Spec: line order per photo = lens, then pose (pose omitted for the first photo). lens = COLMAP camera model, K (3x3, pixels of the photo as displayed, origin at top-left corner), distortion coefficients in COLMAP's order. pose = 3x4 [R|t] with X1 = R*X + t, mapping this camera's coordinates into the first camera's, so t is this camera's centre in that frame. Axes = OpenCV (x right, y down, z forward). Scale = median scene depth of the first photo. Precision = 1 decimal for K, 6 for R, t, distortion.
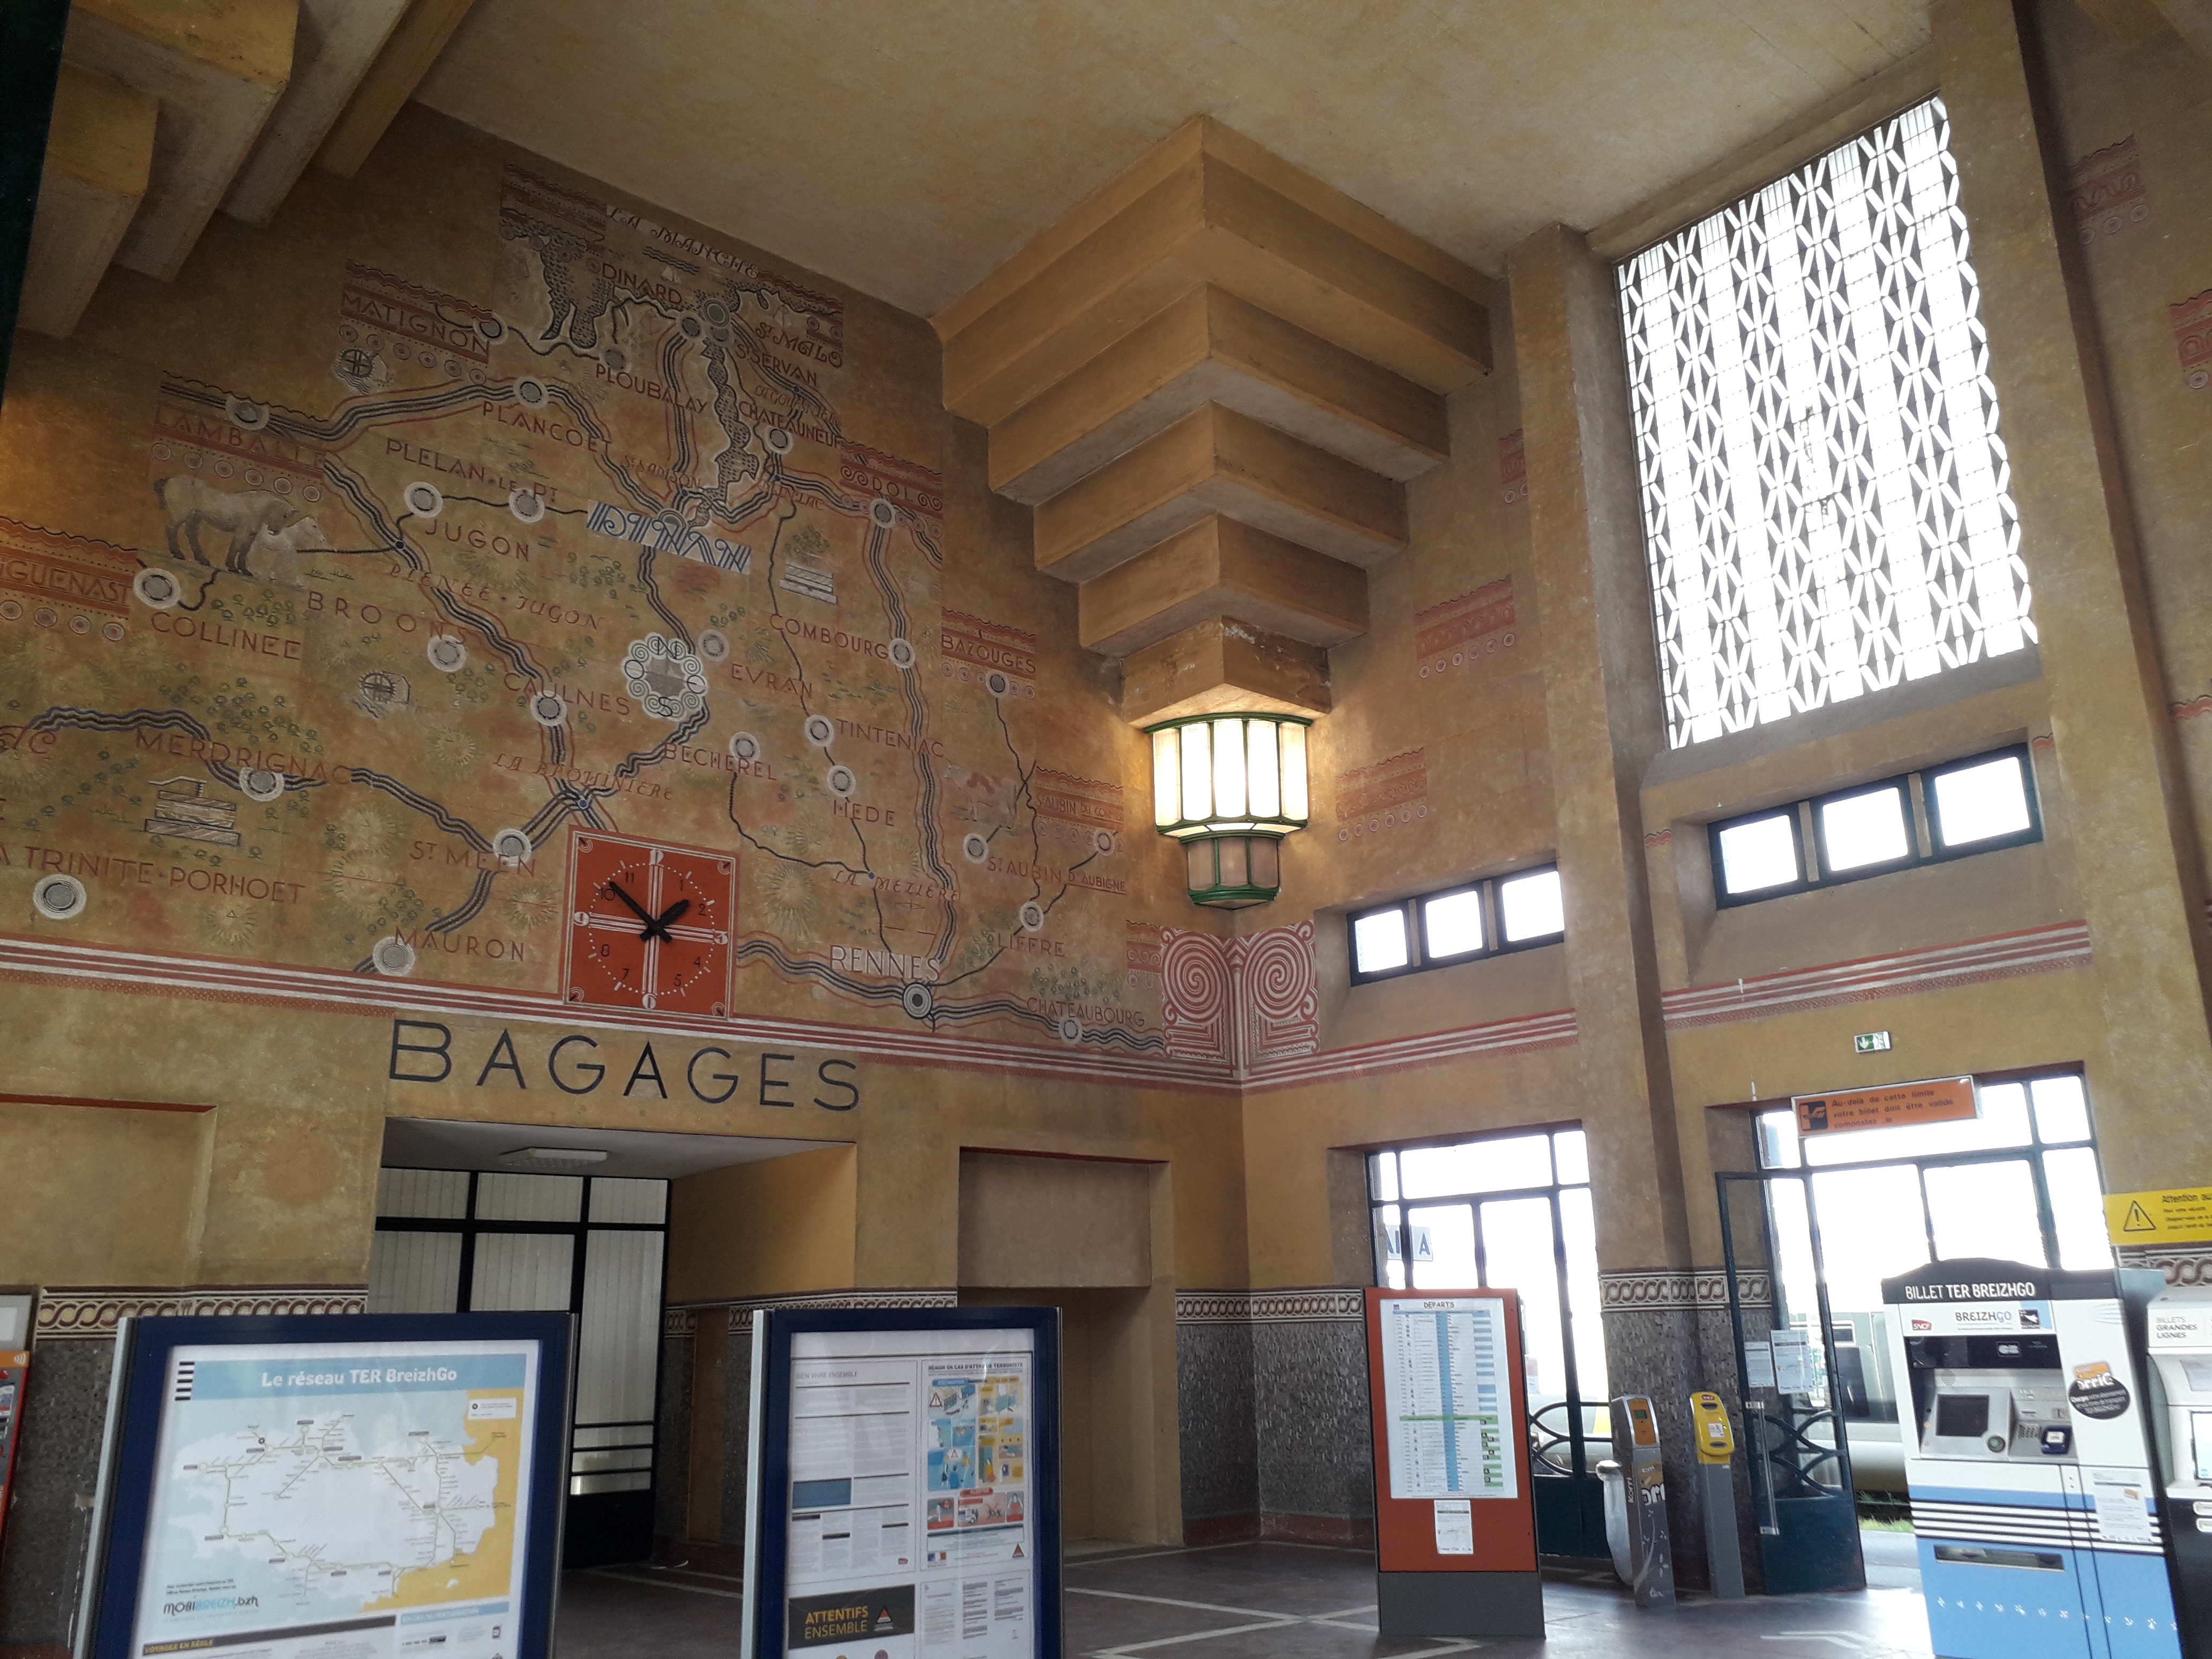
lens RADIAL K [[1726.3, 0, 1101.2], [0, 1726.3, 838.0], [0, 0, 1]] dist [-0.022830, -0.005110]
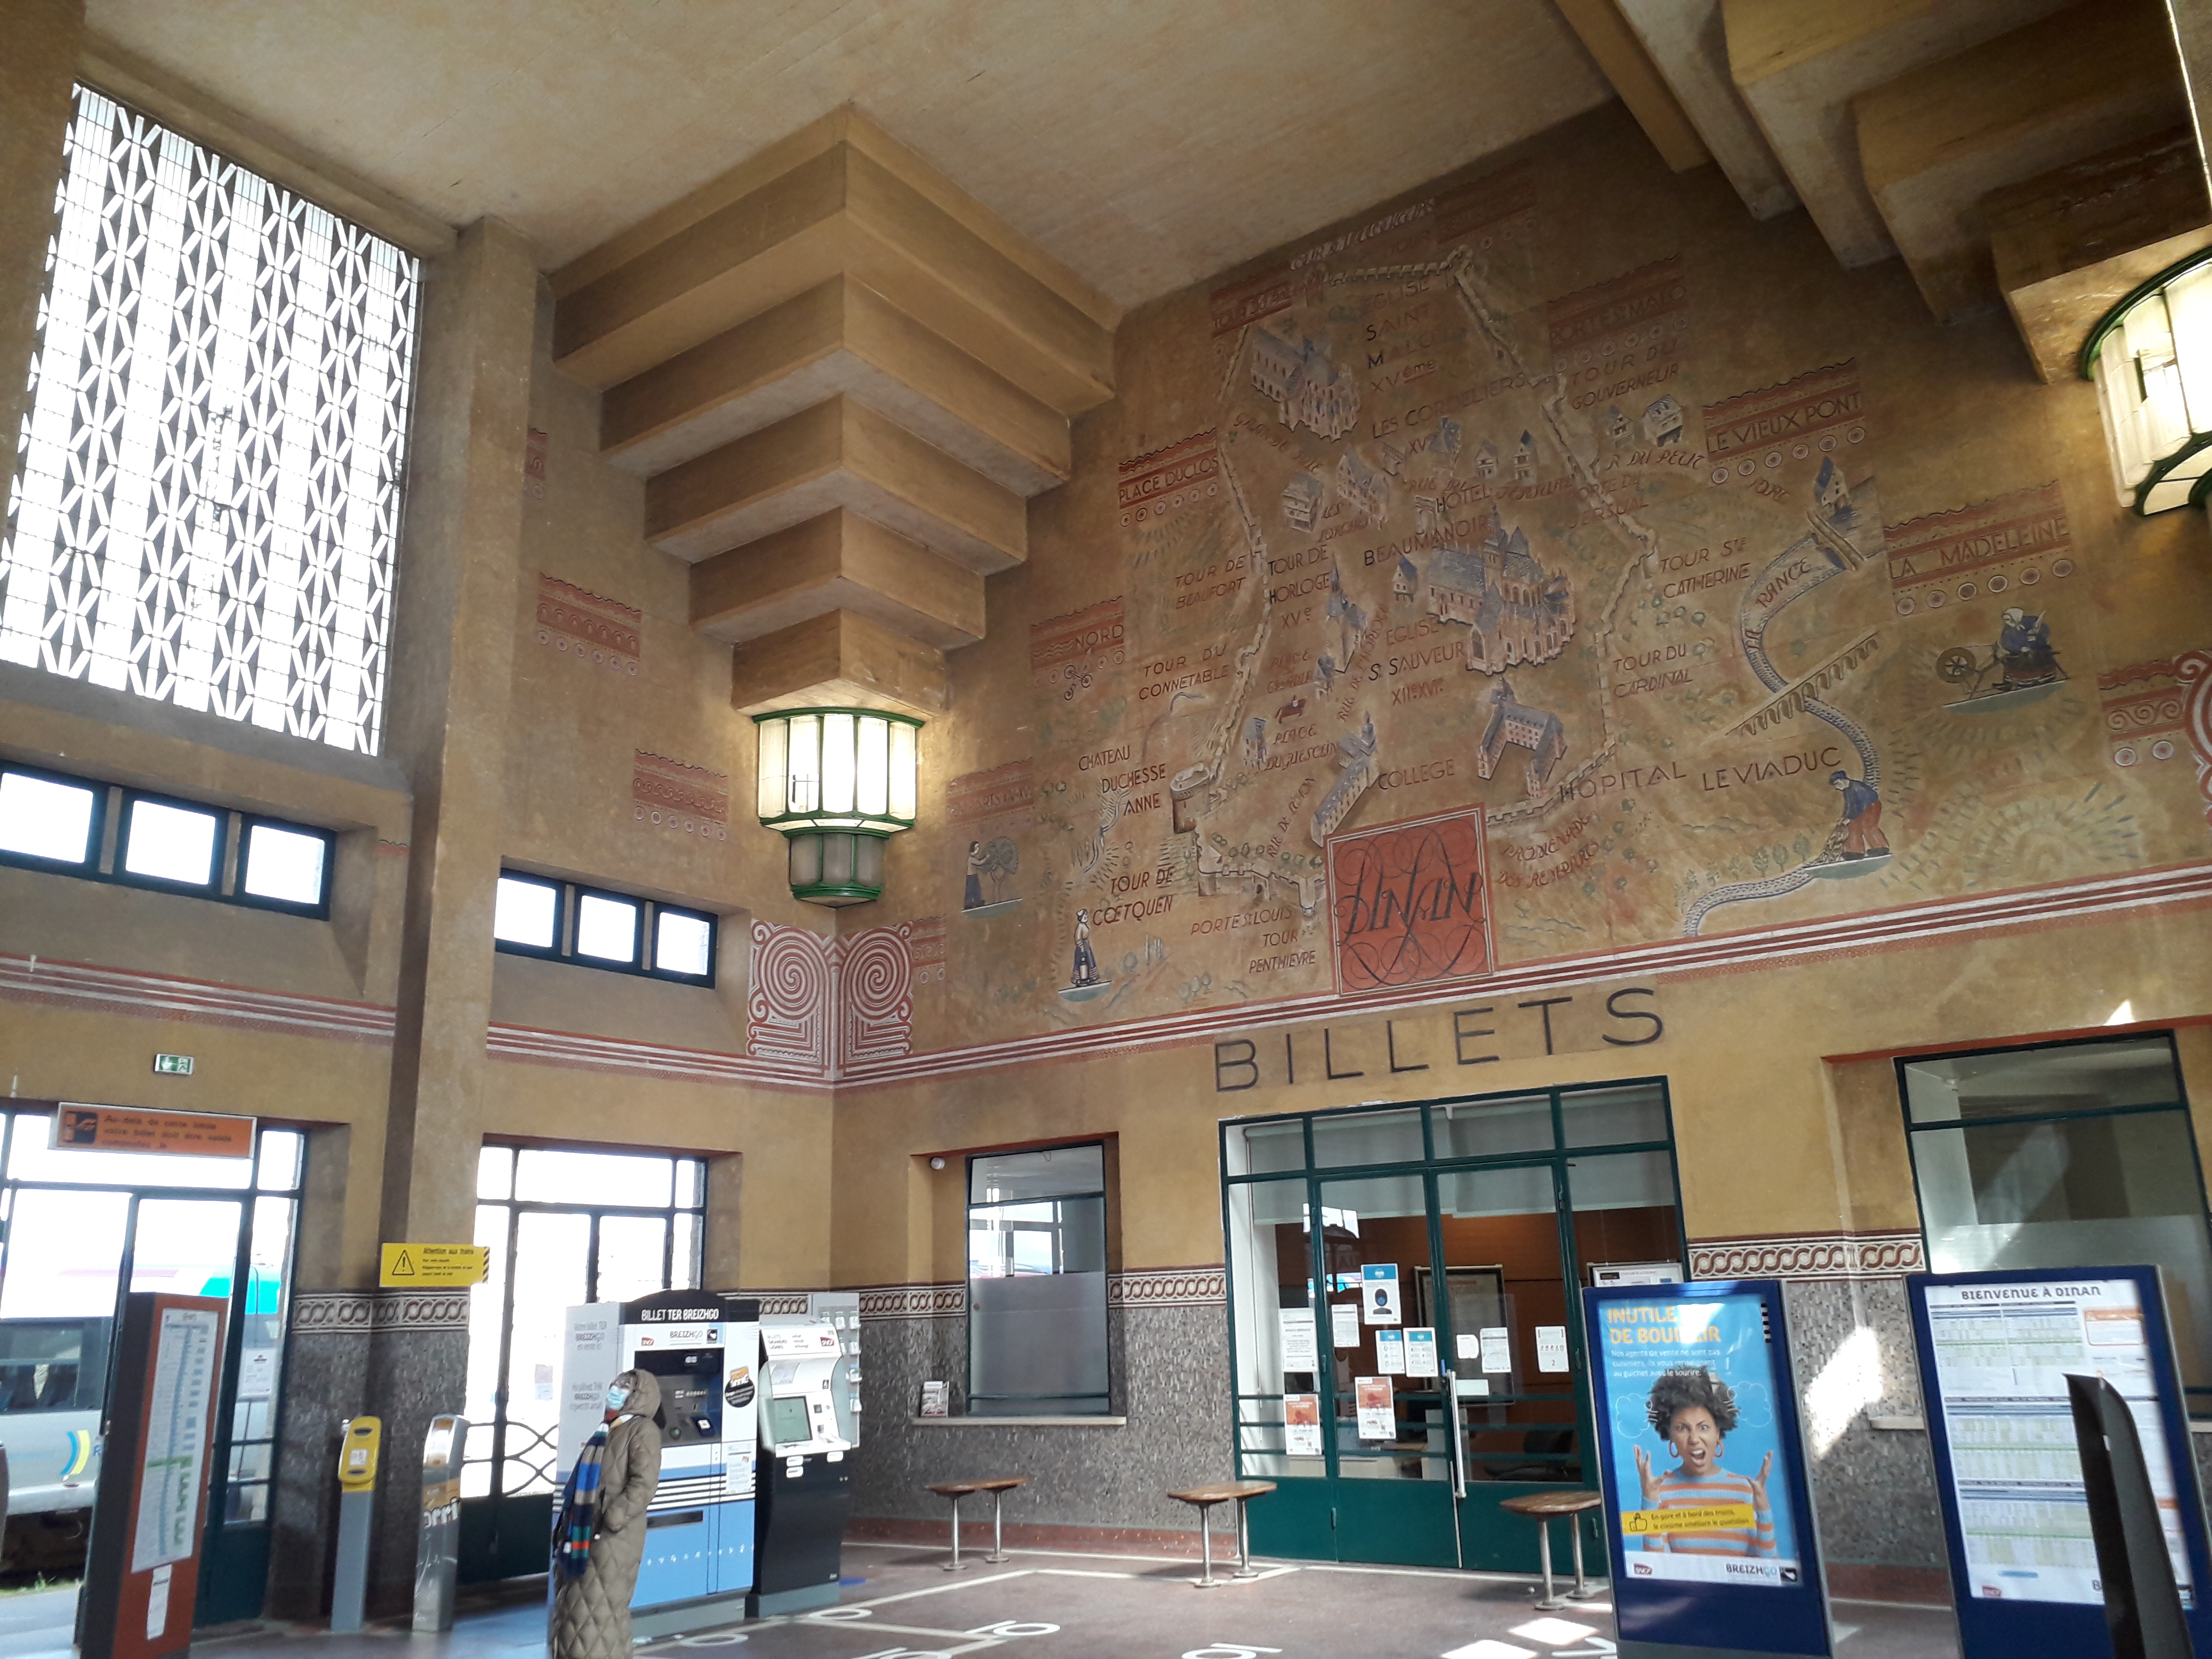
lens RADIAL K [[1726.3, 0, 1101.2], [0, 1726.3, 838.0], [0, 0, 1]] dist [-0.022830, -0.005110]
pose [[-0.250492, 0.282308, 0.926043, -0.591975], [-0.228840, 0.912166, -0.339978, 0.205066], [-0.940684, -0.297077, -0.163887, 0.686001]]
